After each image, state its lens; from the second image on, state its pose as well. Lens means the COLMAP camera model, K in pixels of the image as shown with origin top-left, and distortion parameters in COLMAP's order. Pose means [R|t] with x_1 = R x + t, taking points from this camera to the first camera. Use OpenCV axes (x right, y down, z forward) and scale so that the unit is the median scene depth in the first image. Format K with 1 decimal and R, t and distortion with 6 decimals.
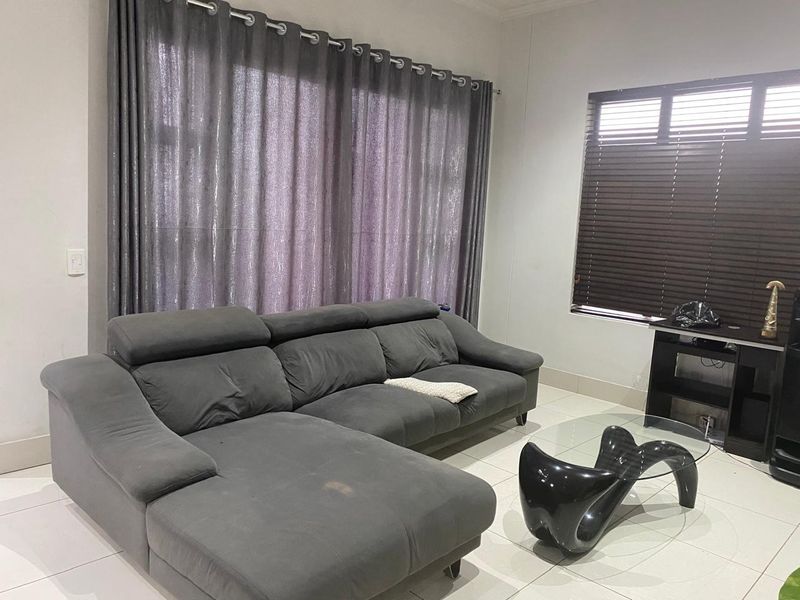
lens RADIAL K [[605.1, 0, 397.1], [0, 605.1, 294.1], [0, 0, 1]] dist [0.068929, -0.094542]
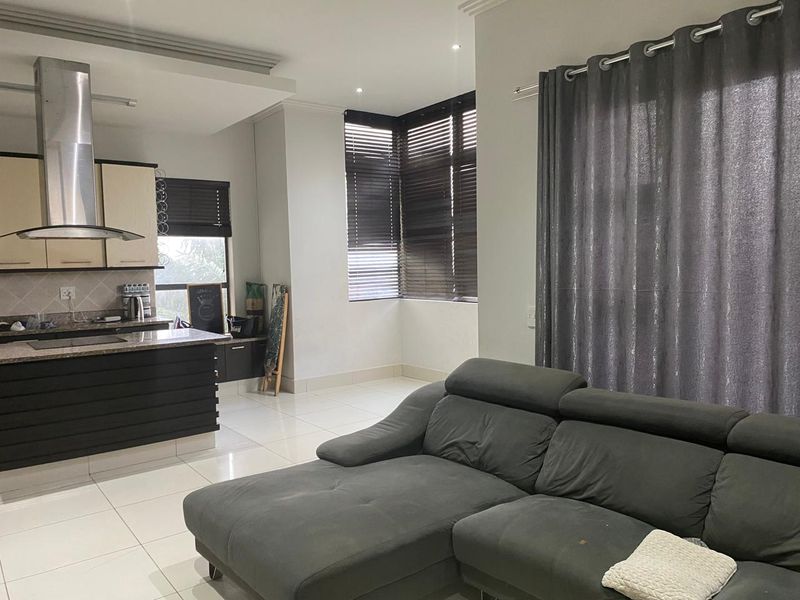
lens RADIAL K [[605.1, 0, 397.1], [0, 605.1, 294.1], [0, 0, 1]] dist [0.068929, -0.094542]
pose [[-0.147216, 0.007668, -0.989075, 0.690999], [-0.113472, 0.993237, 0.024590, -0.089860], [0.982574, 0.115853, -0.145350, 0.848774]]
